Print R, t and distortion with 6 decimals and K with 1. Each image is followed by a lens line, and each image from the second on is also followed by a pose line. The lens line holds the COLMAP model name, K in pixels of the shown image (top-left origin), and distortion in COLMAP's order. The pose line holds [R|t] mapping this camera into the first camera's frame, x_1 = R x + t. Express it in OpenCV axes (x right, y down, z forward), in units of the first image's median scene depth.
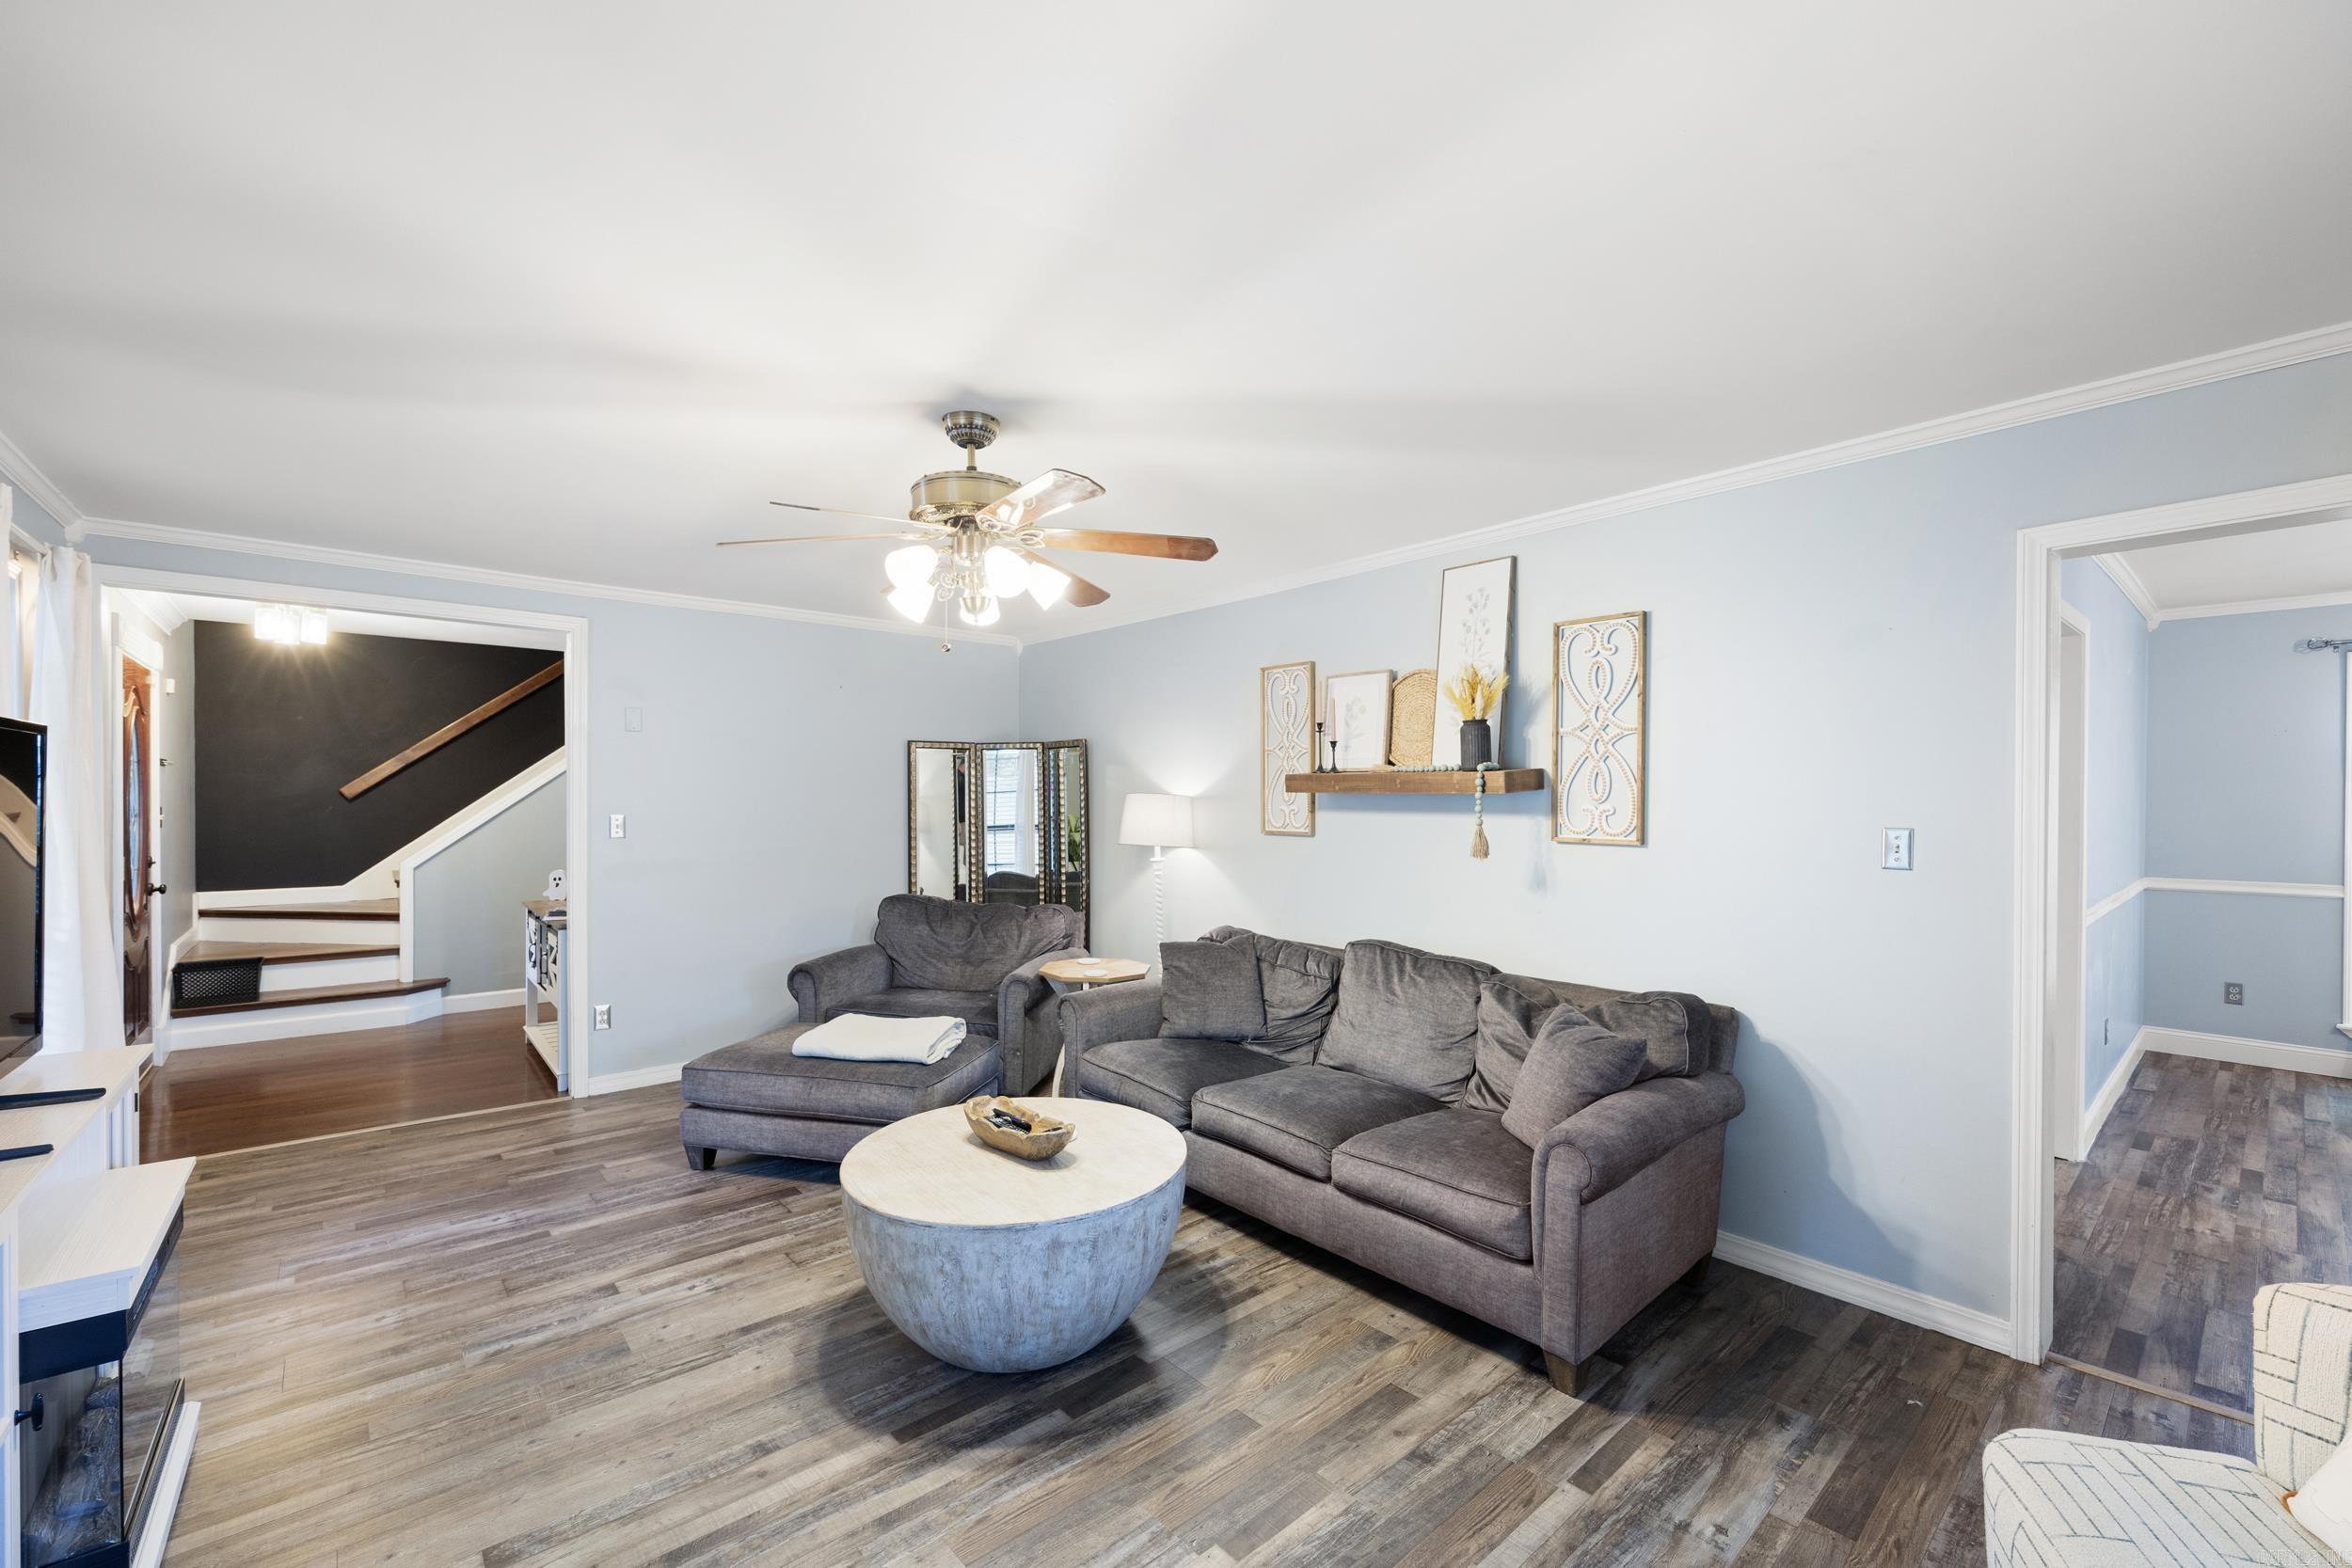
lens RADIAL K [[944.3, 0, 1160.1], [0, 944.3, 801.0], [0, 0, 1]] dist [-0.003674, -0.000251]
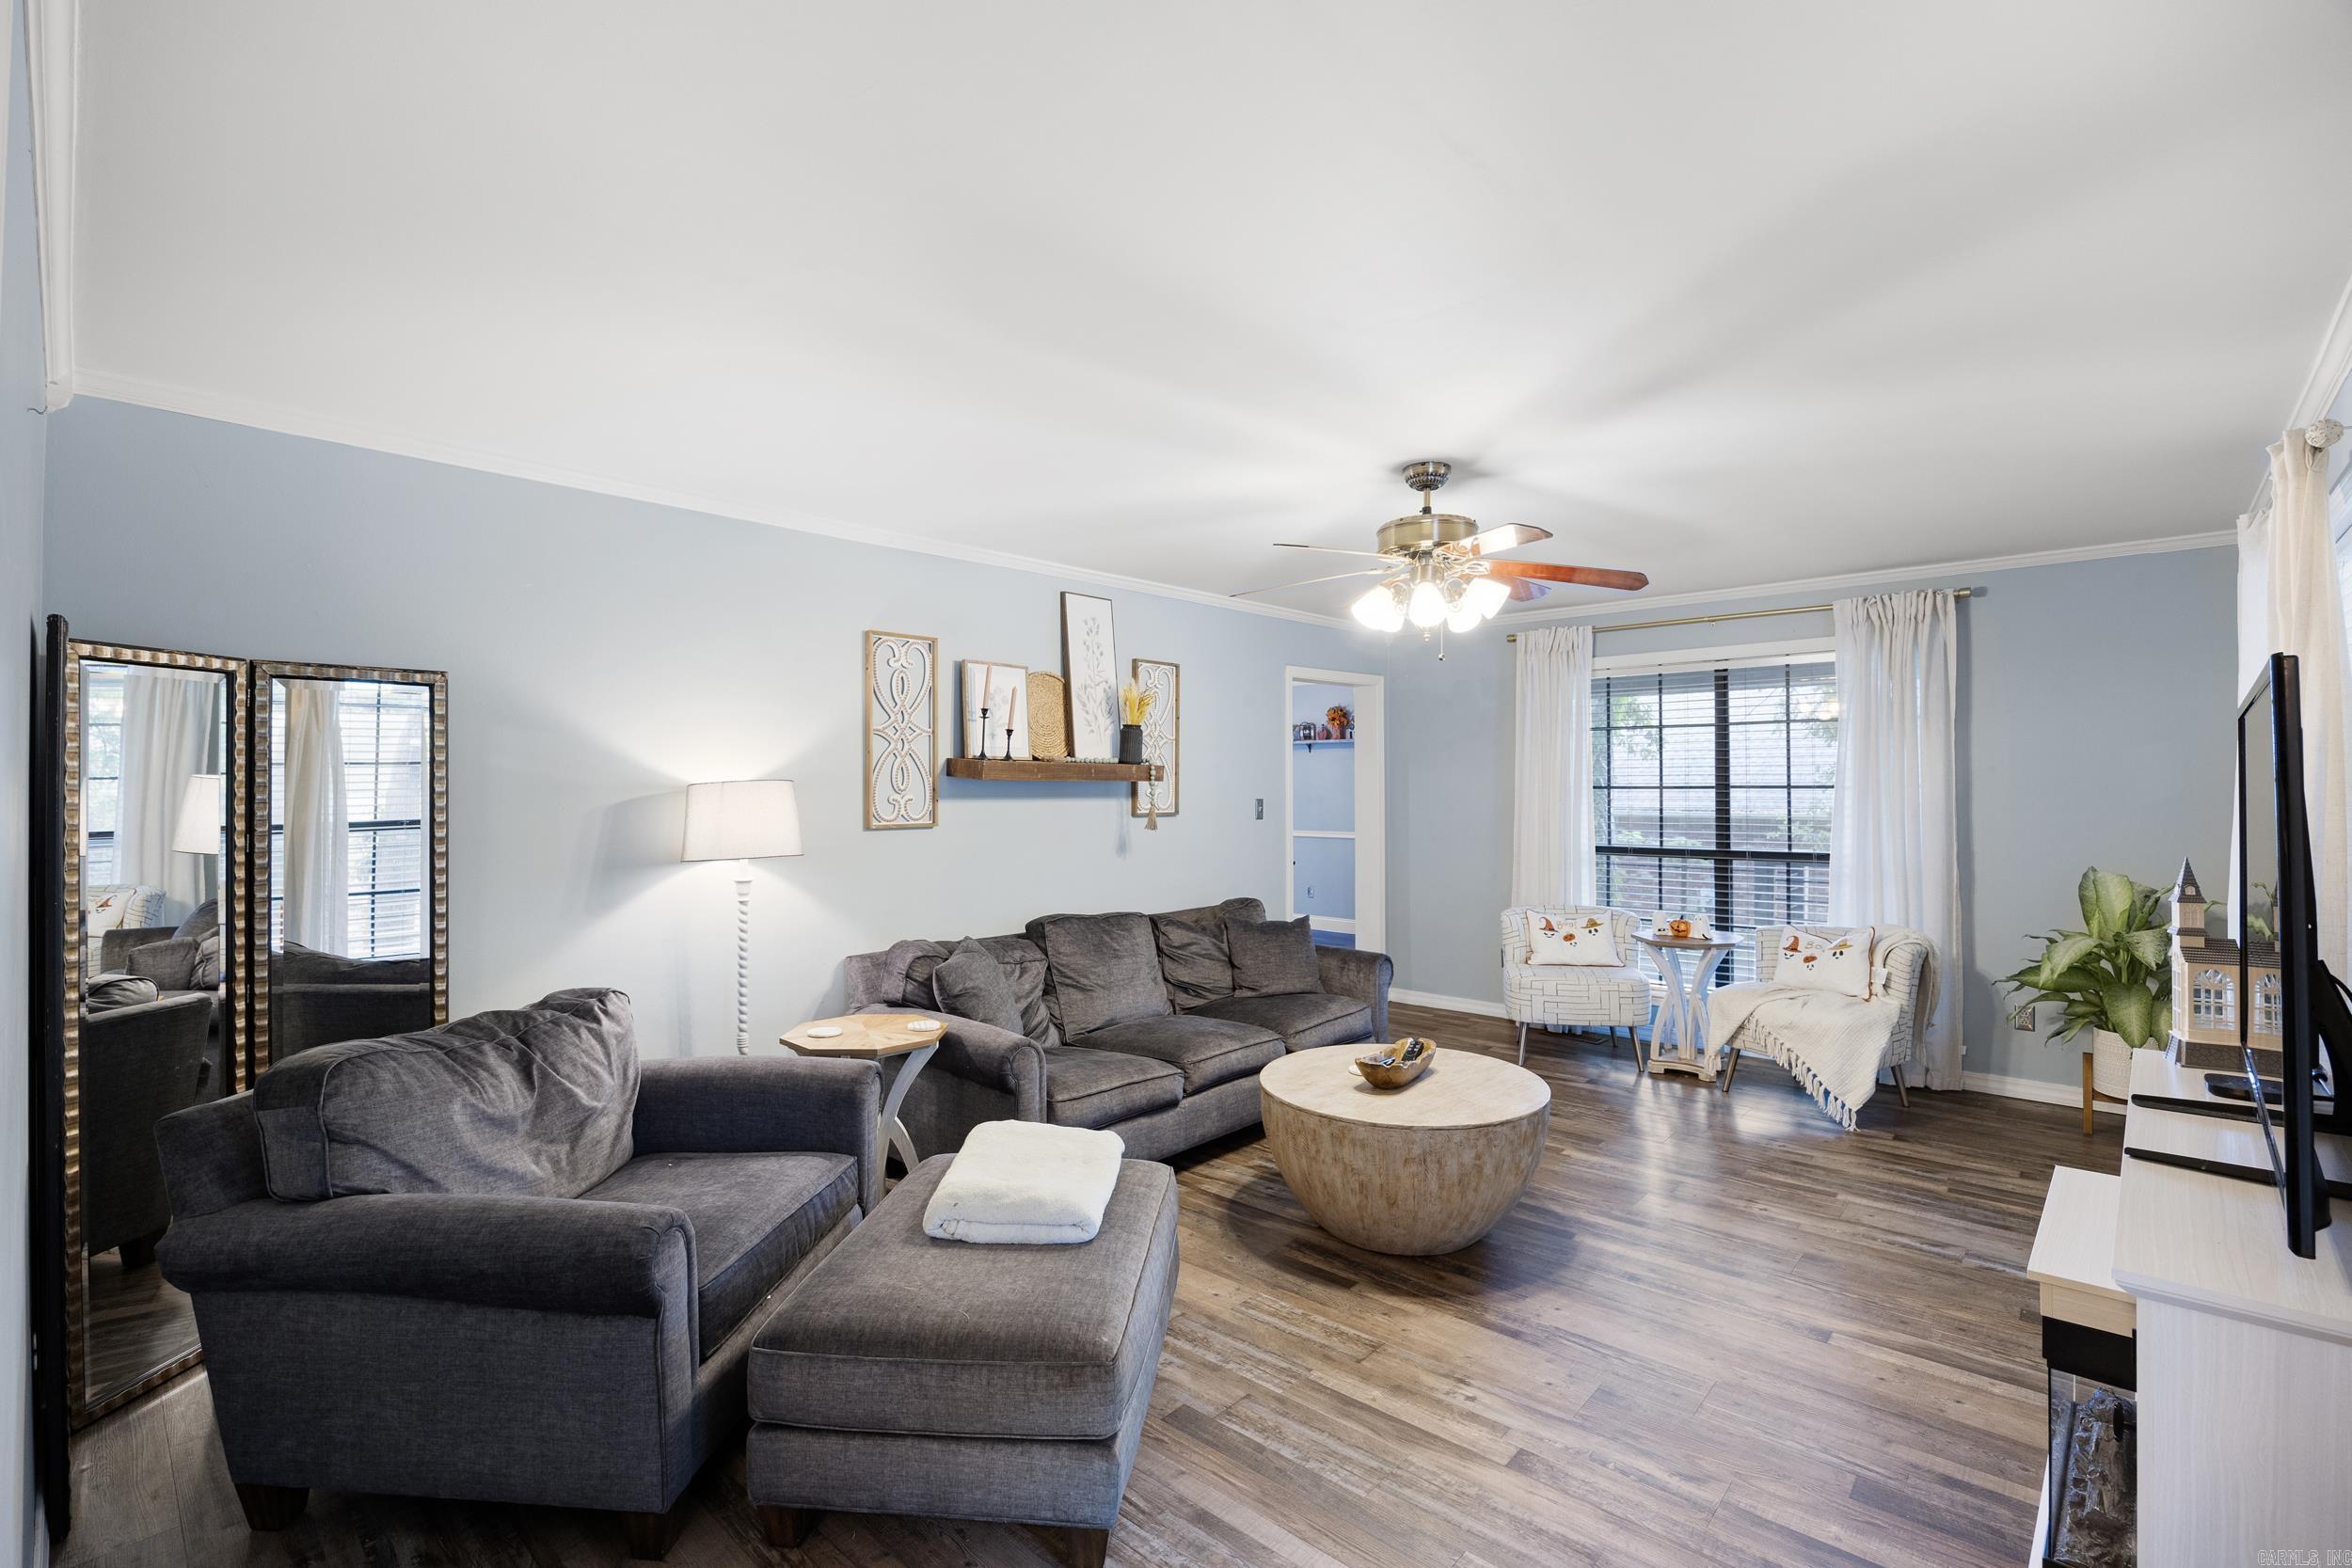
lens RADIAL K [[1055.8, 0, 1176.5], [0, 1055.8, 773.1], [0, 0, 1]] dist [-0.010578, -0.000322]
pose [[-0.119372, 0.008021, 0.992817, -1.298852], [0.005796, 0.999956, -0.007382, -0.009776], [-0.992833, 0.004873, -0.119413, 1.293717]]
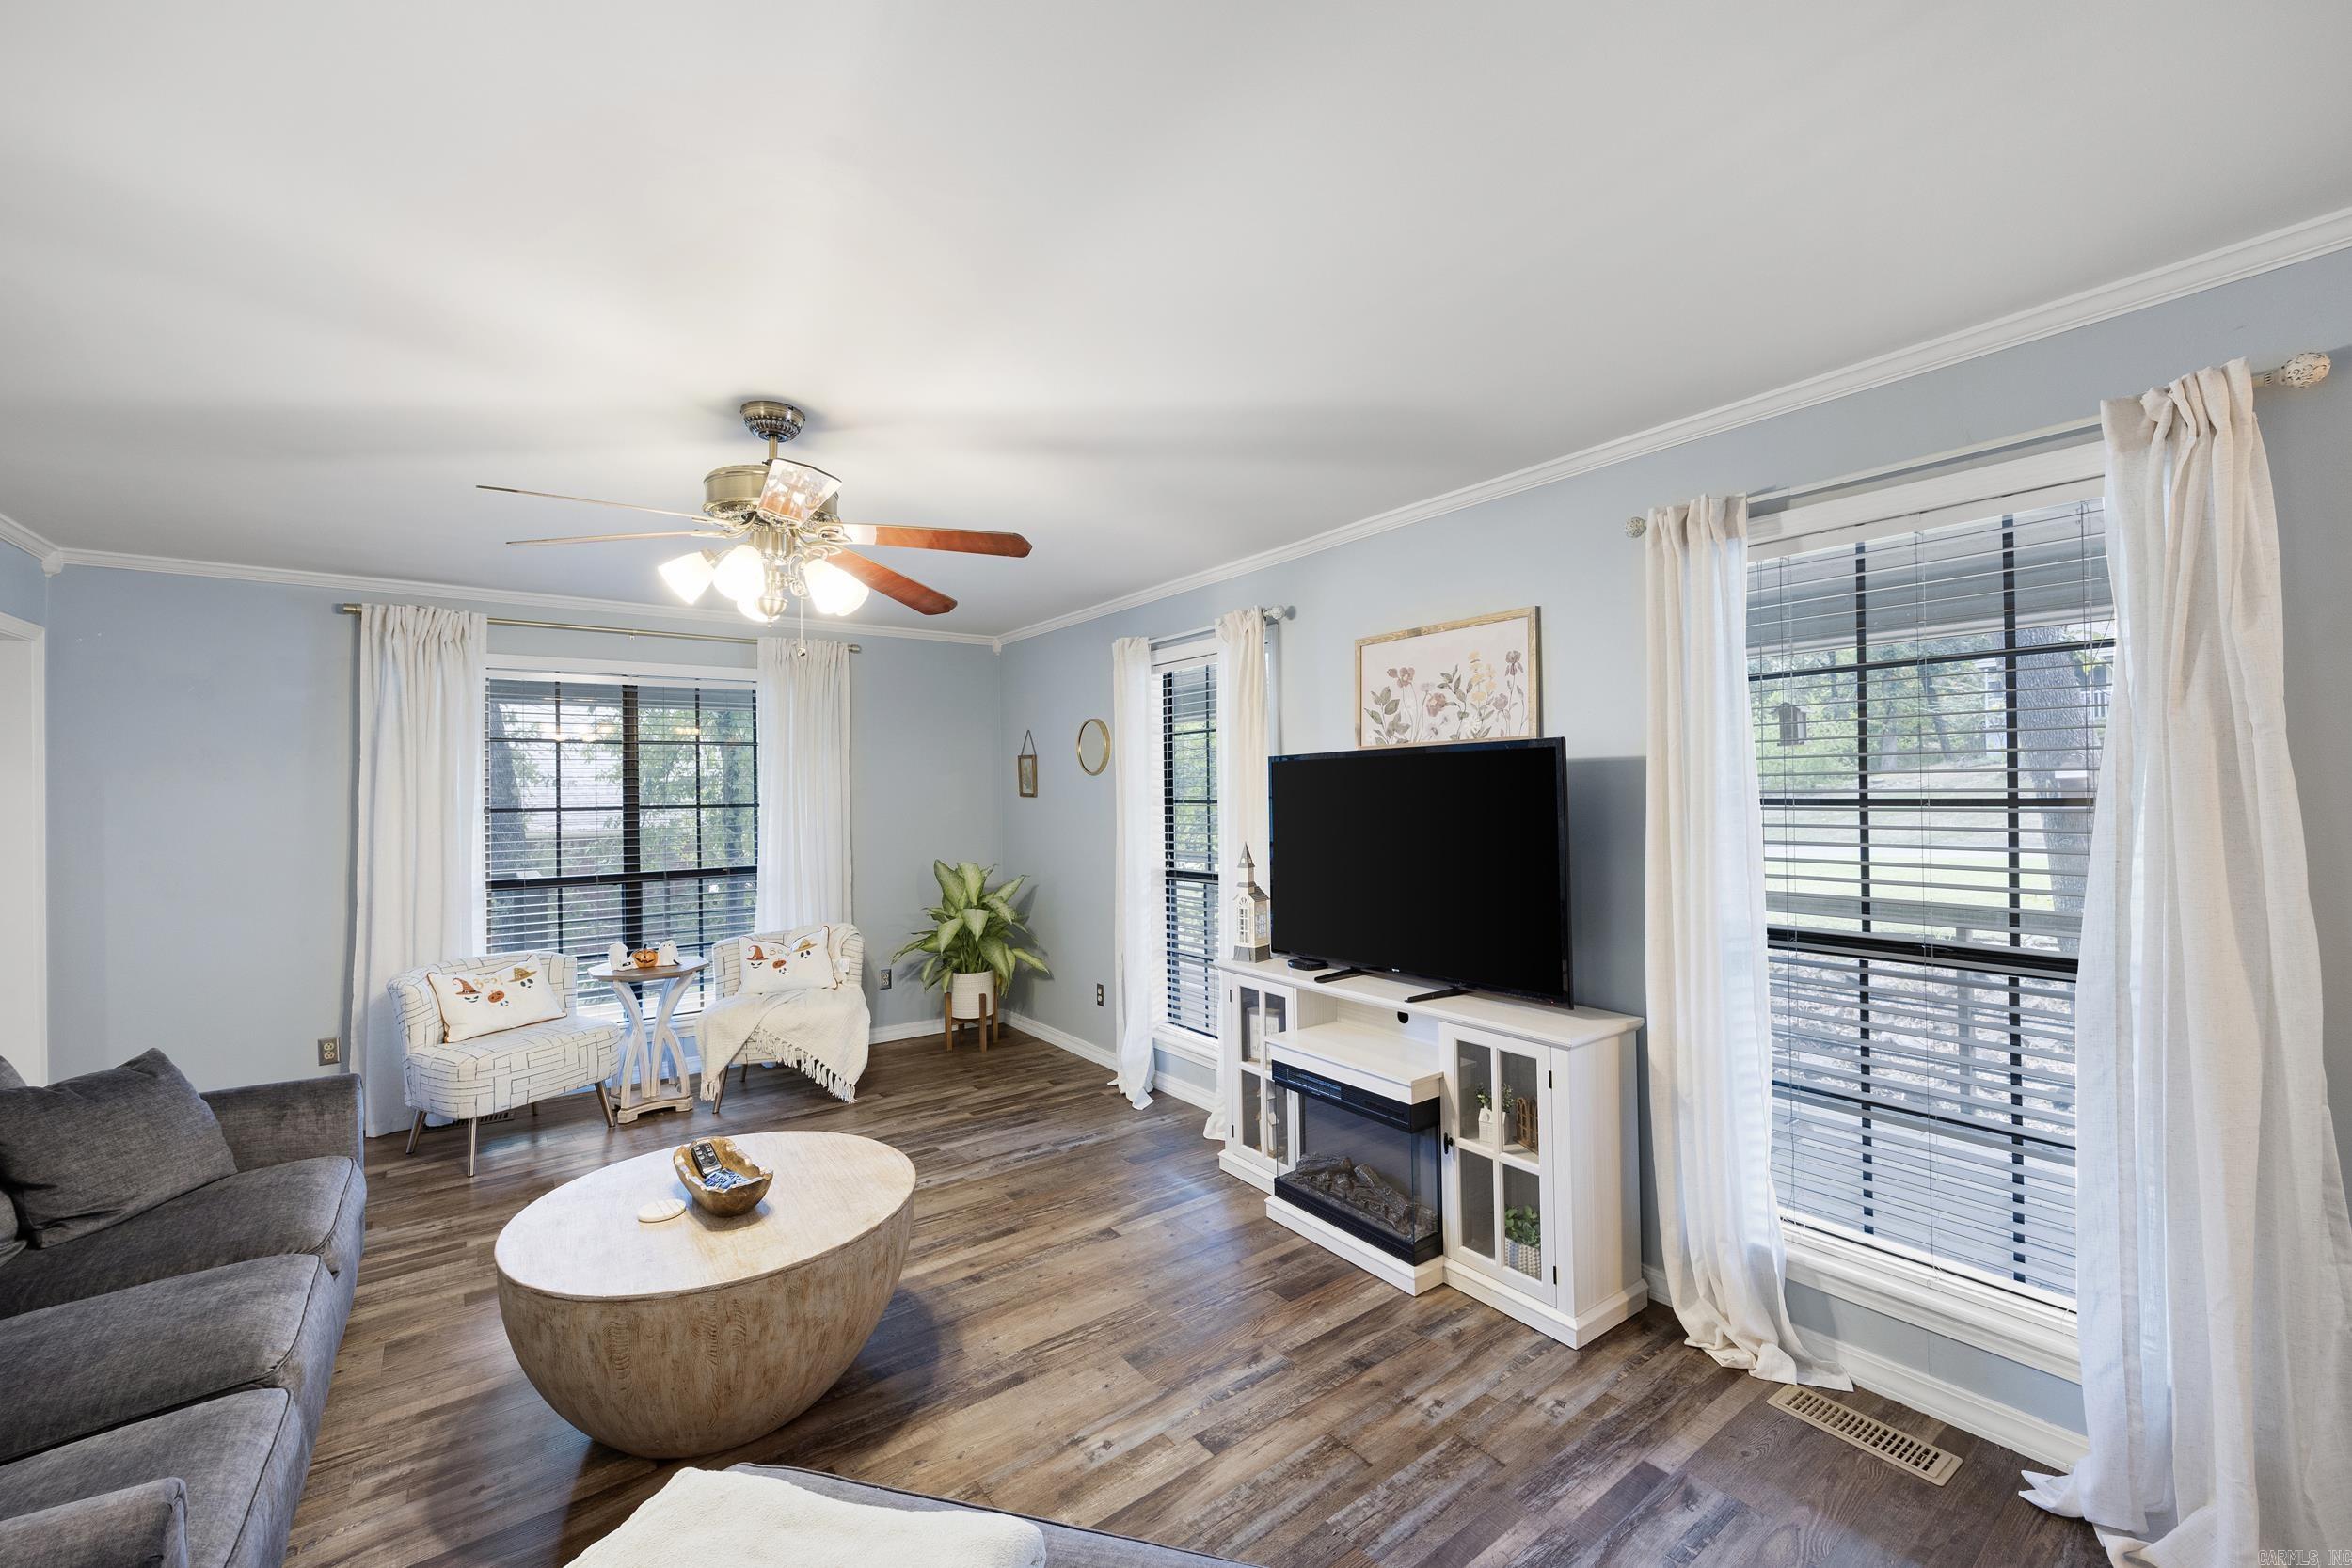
lens RADIAL K [[959.1, 0, 1191.4], [0, 959.1, 780.0], [0, 0, 1]] dist [-0.002760, 0.000005]
pose [[-0.998453, 0.009560, 0.054777, -0.586825], [0.009124, 0.999925, -0.008205, -0.018442], [-0.054851, -0.007692, -0.998465, 1.703613]]
